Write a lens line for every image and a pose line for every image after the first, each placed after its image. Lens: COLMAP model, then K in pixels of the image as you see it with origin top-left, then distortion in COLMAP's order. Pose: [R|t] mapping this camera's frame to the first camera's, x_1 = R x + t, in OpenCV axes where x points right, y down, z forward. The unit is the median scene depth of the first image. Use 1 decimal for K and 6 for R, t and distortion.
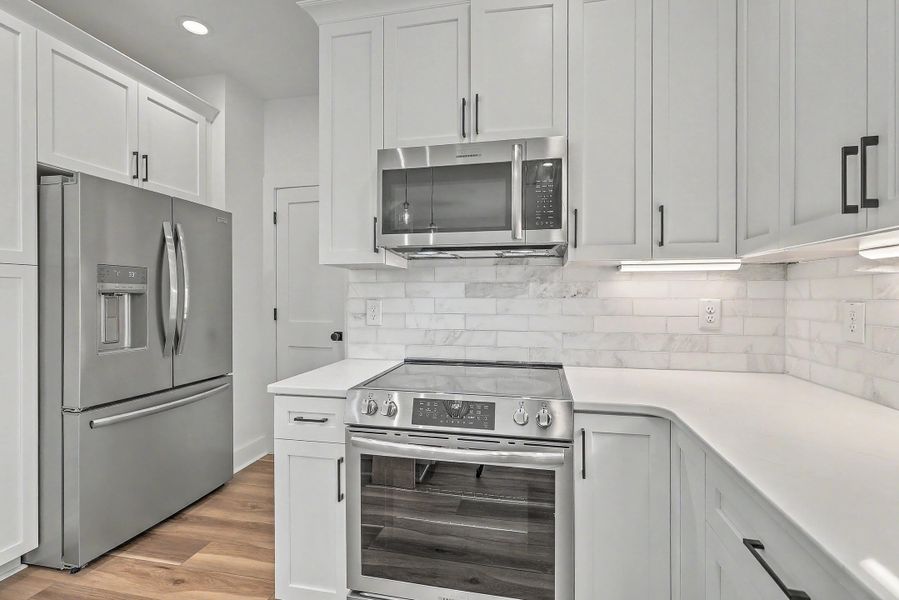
lens RADIAL K [[411.9, 0, 455.3], [0, 411.9, 295.4], [0, 0, 1]] dist [0.000452, 0.000146]
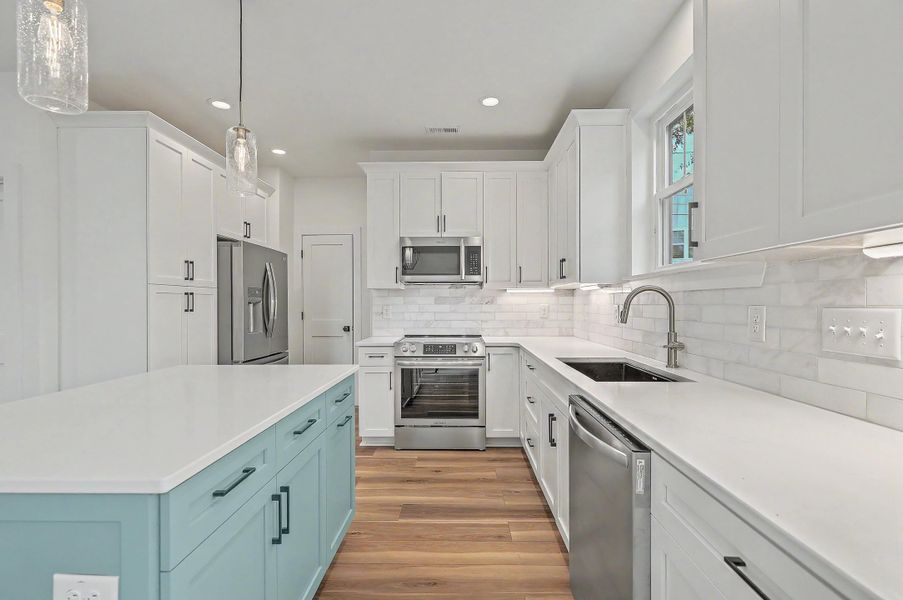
lens RADIAL K [[409.4, 0, 456.7], [0, 409.4, 300.4], [0, 0, 1]] dist [-0.000624, 0.000065]
pose [[0.980856, -0.000716, 0.194732, -0.282825], [0.002509, 0.999957, -0.008959, 0.005463], [-0.194717, 0.009276, 0.980816, -1.076172]]
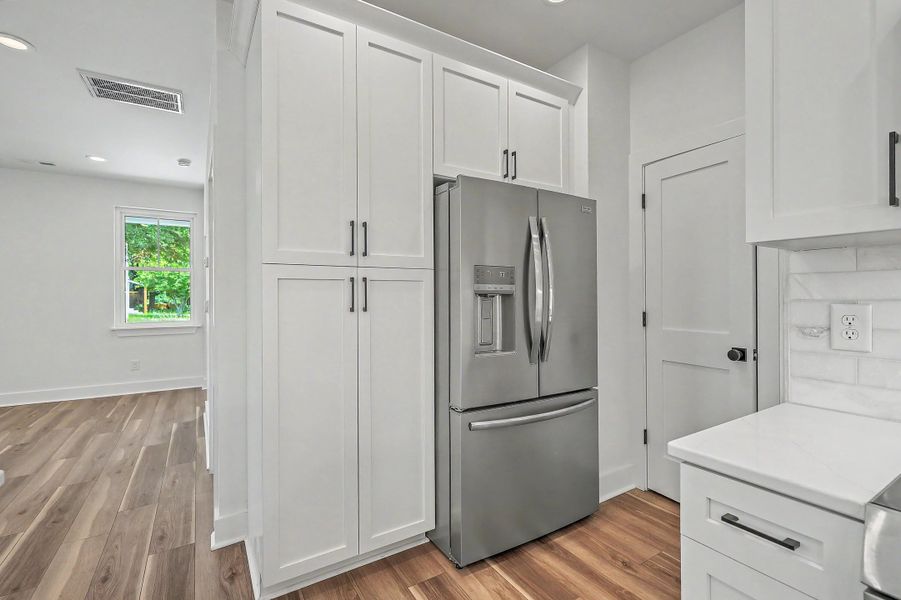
lens RADIAL K [[410.2, 0, 455.1], [0, 410.2, 295.2], [0, 0, 1]] dist [0.000936, 0.000304]
pose [[0.694754, -0.004393, -0.719234, -0.192155], [0.003293, 0.999990, -0.002927, -0.000209], [0.719240, -0.000335, 0.694762, 0.283089]]
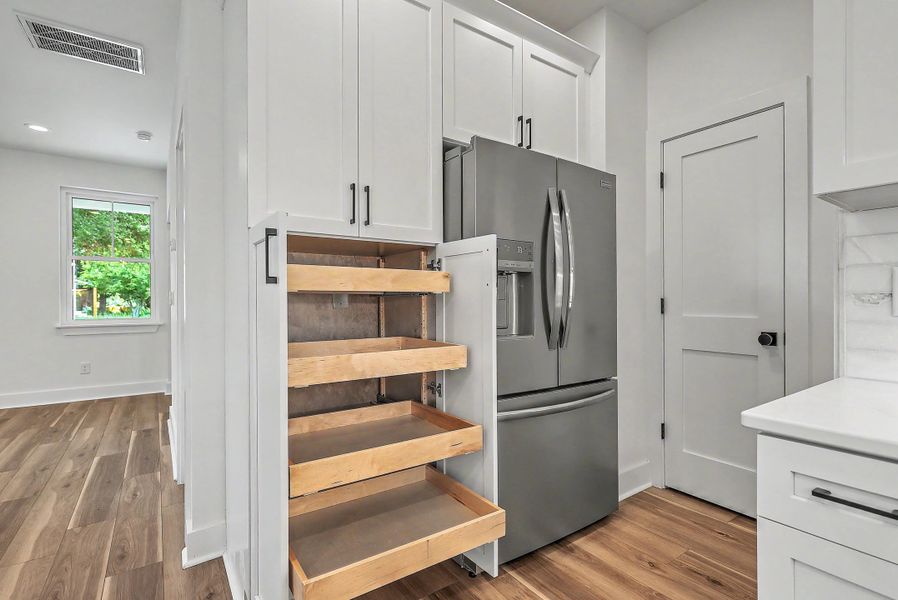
lens RADIAL K [[432.5, 0, 471.0], [0, 432.5, 300.8], [0, 0, 1]] dist [0.000609, 0.000716]
pose [[0.742919, 0.000016, -0.669382, -0.277906], [0.001263, 0.999998, 0.001425, 0.058860], [0.669381, -0.001904, 0.742917, 0.281886]]
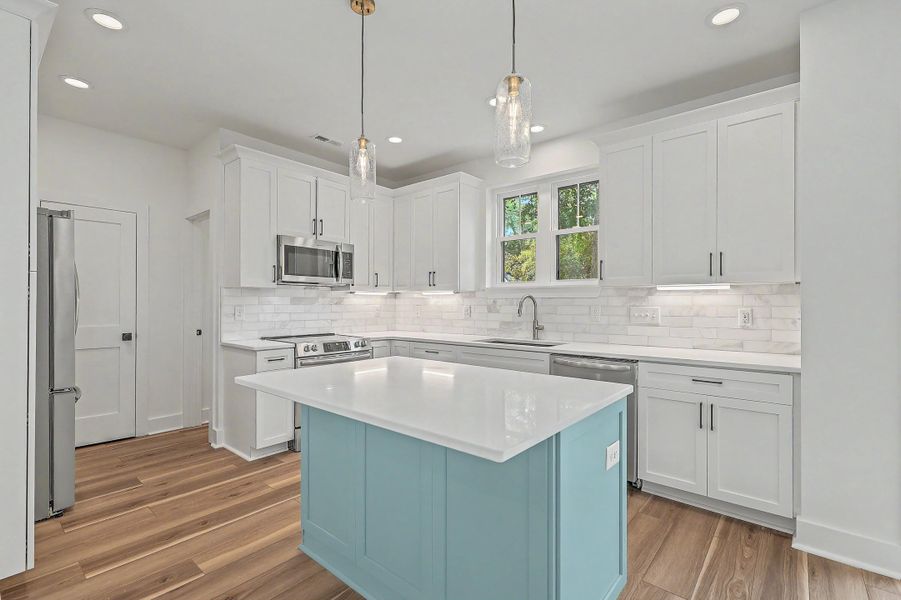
lens RADIAL K [[408.5, 0, 455.7], [0, 408.5, 300.4], [0, 0, 1]] dist [-0.000624, 0.000065]
pose [[0.468427, 0.009173, 0.883454, -1.460602], [-0.000687, 0.999950, -0.010018, 0.004614], [-0.883502, 0.004086, 0.468410, -0.694498]]
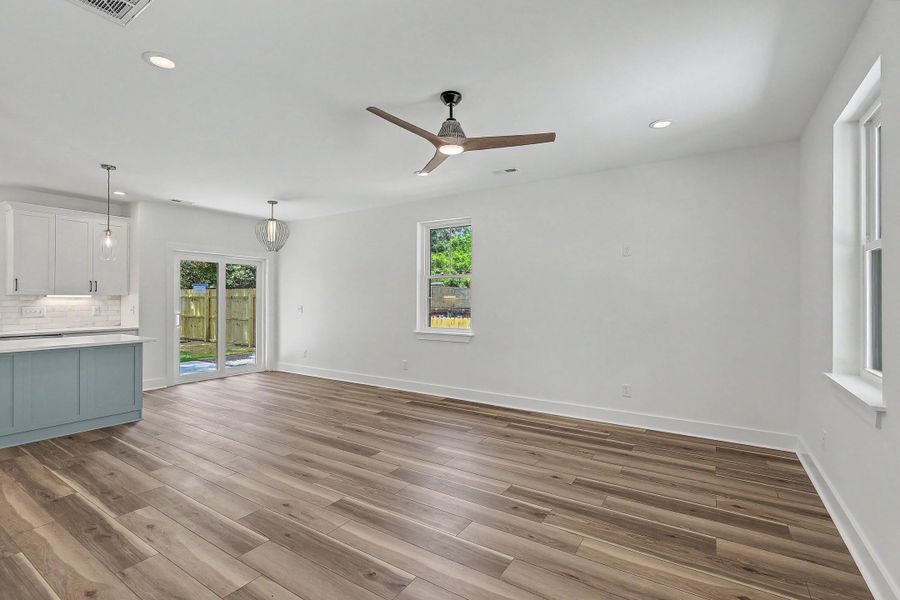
lens RADIAL K [[409.8, 0, 454.6], [0, 409.8, 295.3], [0, 0, 1]] dist [0.000936, 0.000304]
pose [[-0.935123, 0.002323, 0.354314, -3.398296], [-0.000023, 0.999978, -0.006616, -0.046388], [-0.354322, -0.006195, -0.935103, 1.070285]]
